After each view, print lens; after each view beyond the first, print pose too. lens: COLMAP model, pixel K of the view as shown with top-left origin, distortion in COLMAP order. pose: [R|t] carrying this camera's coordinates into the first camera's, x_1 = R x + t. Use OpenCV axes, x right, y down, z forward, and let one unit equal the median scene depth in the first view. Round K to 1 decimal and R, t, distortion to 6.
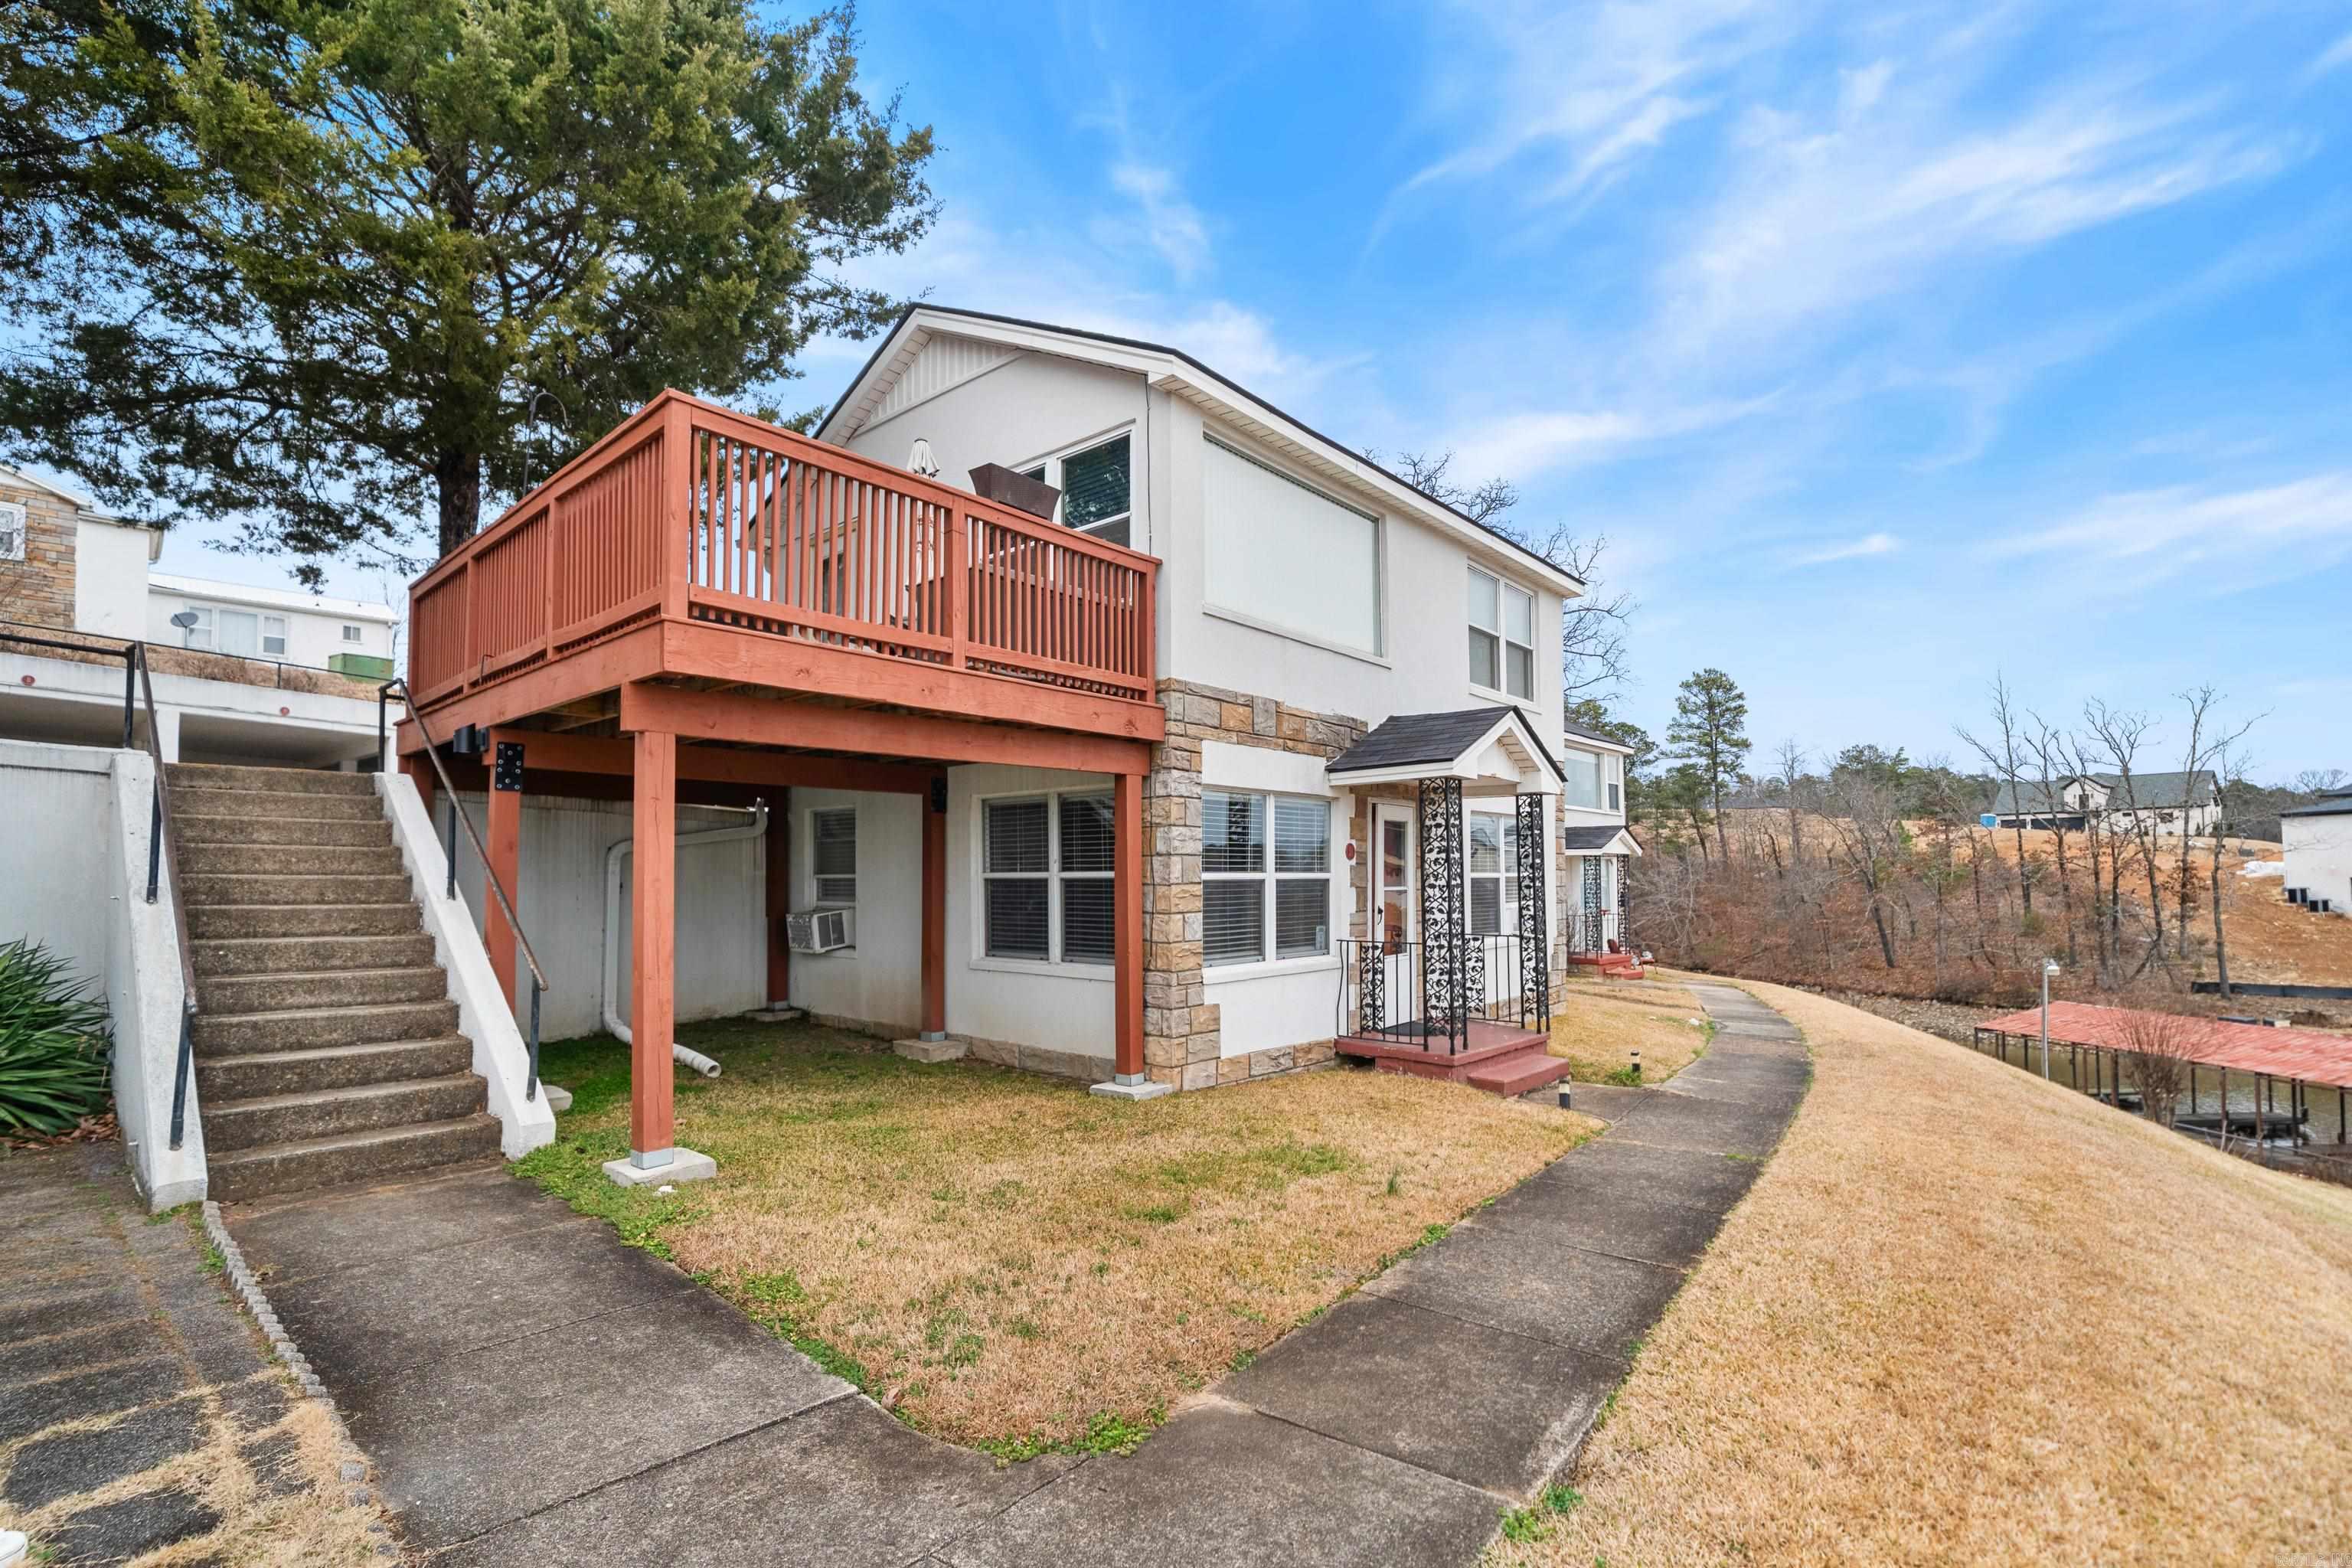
lens RADIAL K [[1060.7, 0, 1220.8], [0, 1060.7, 832.9], [0, 0, 1]] dist [0.003074, 0.000049]
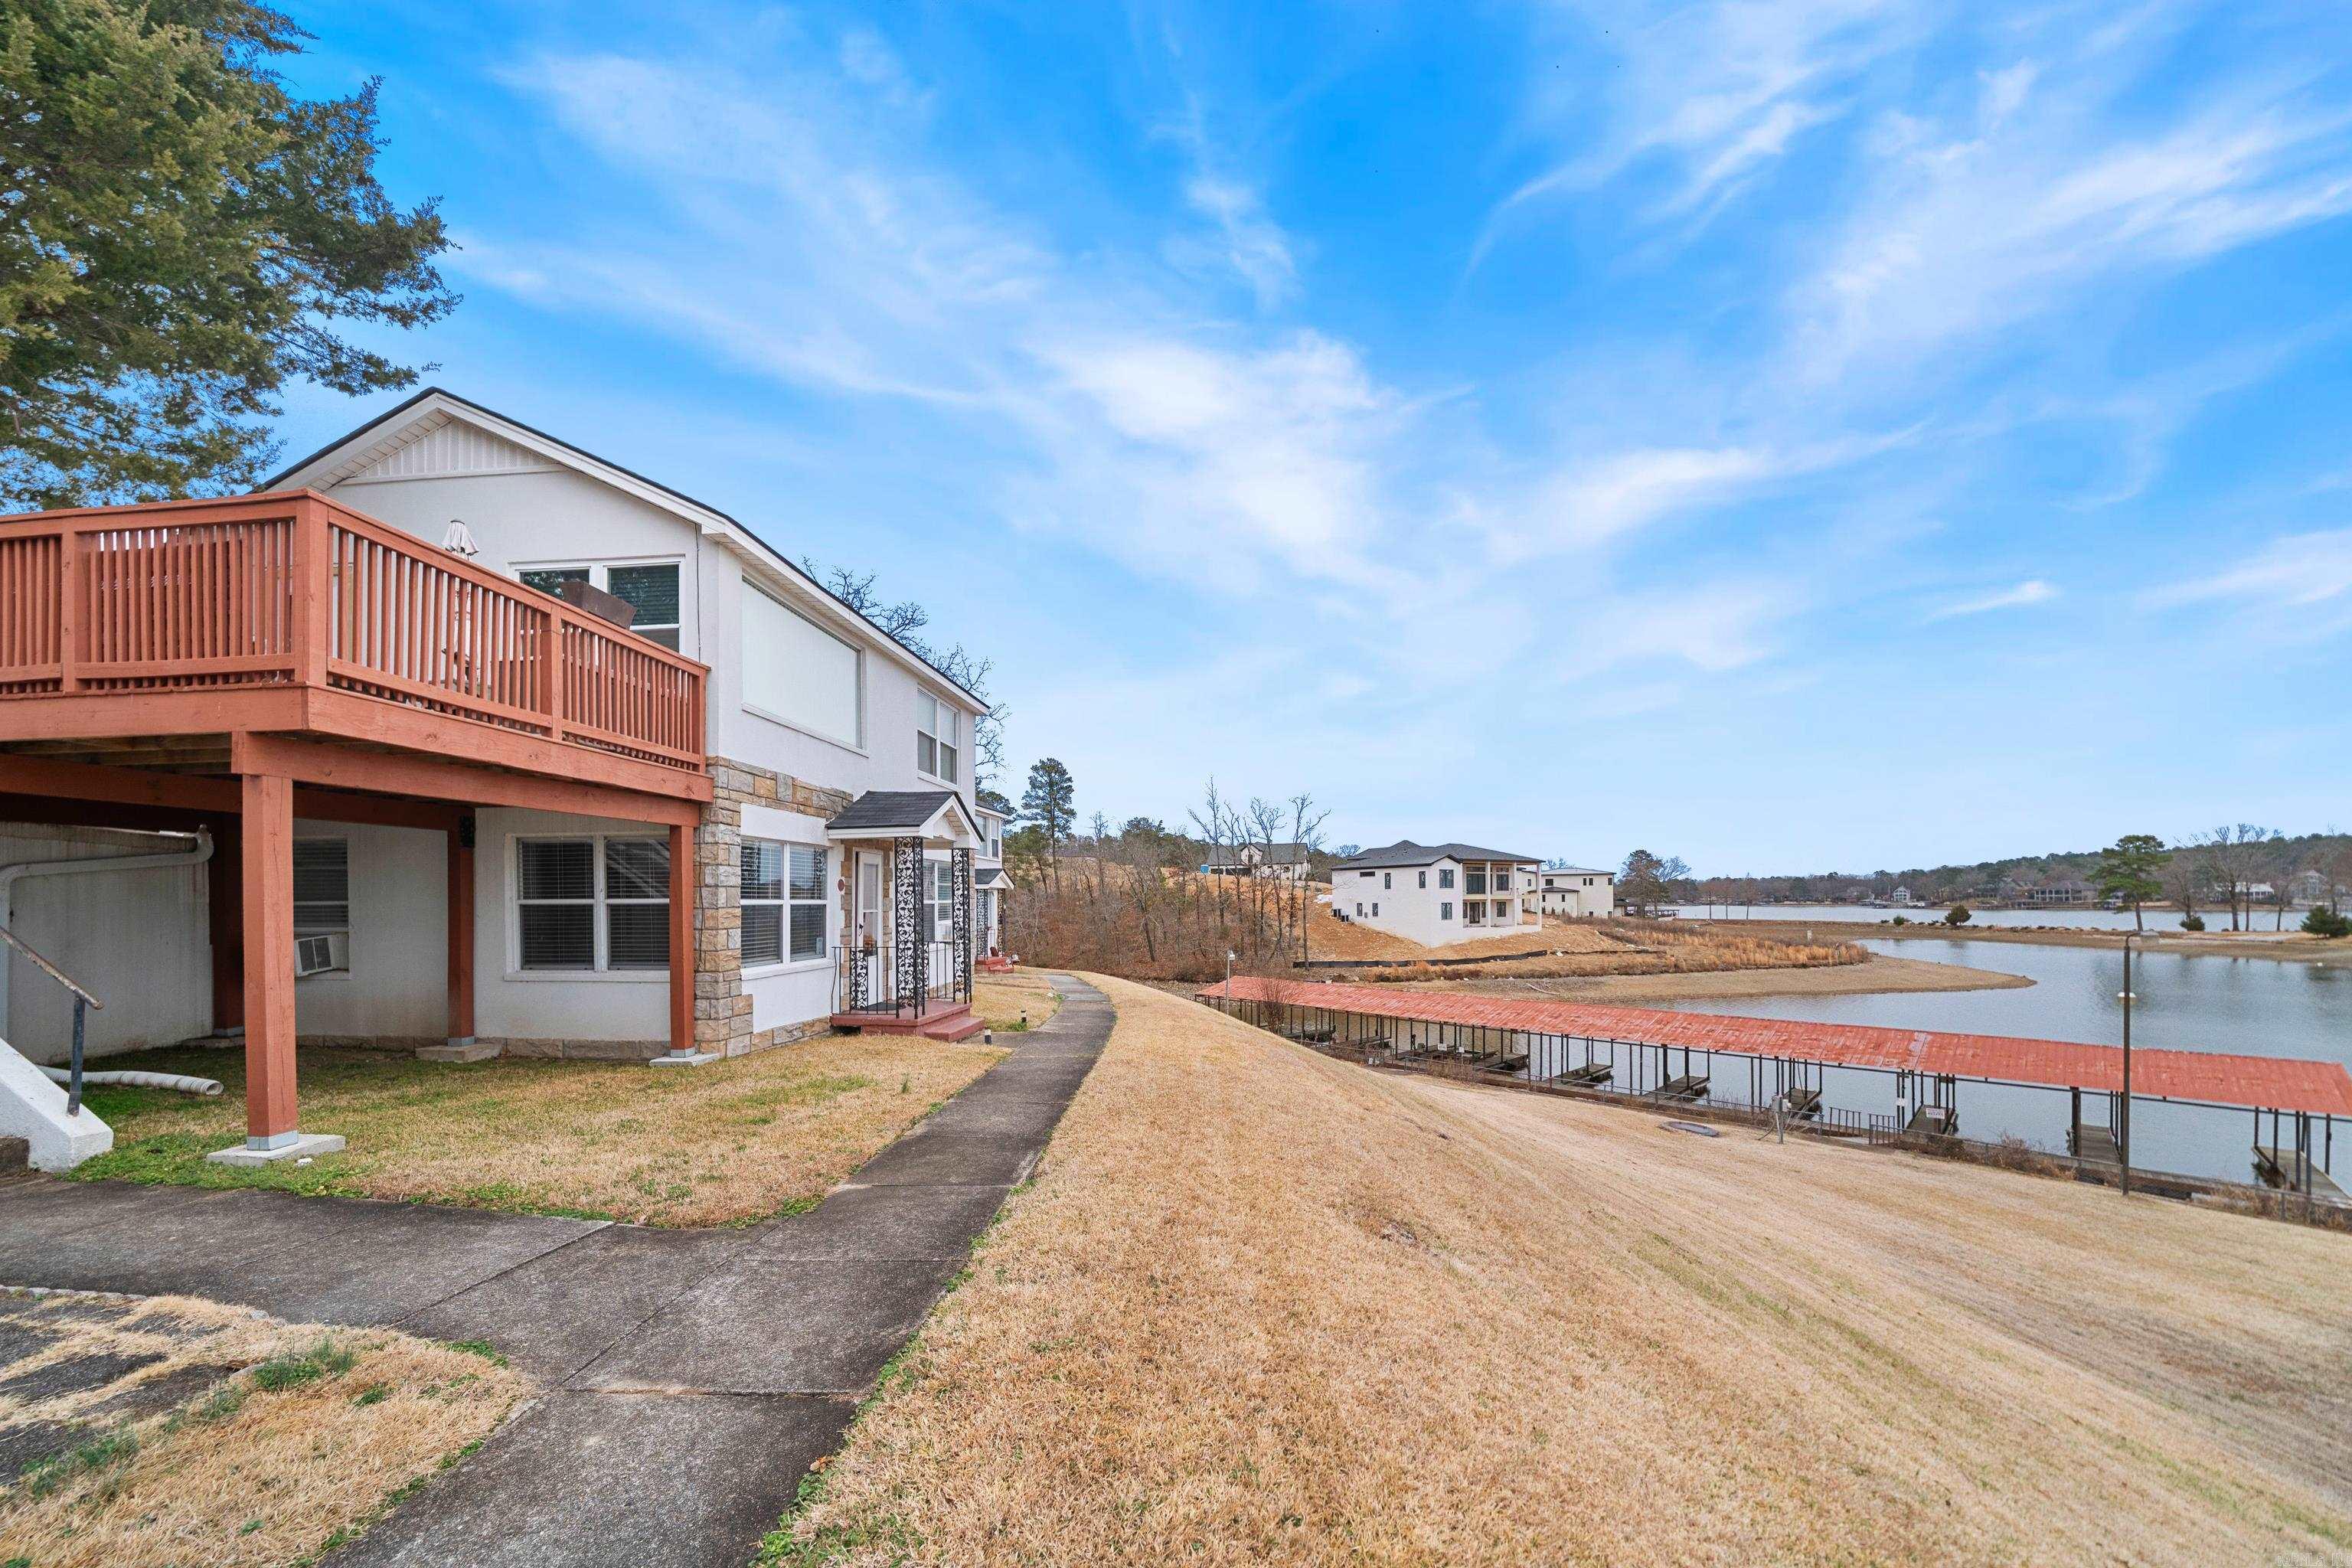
lens RADIAL K [[818.6, 0, 1182.6], [0, 818.6, 768.5], [0, 0, 1]] dist [-0.004638, -0.000155]
pose [[0.826363, 0.088989, 0.556063, -0.134366], [-0.019441, 0.991355, -0.129759, -0.004604], [-0.562803, 0.096417, 0.820949, -0.200214]]
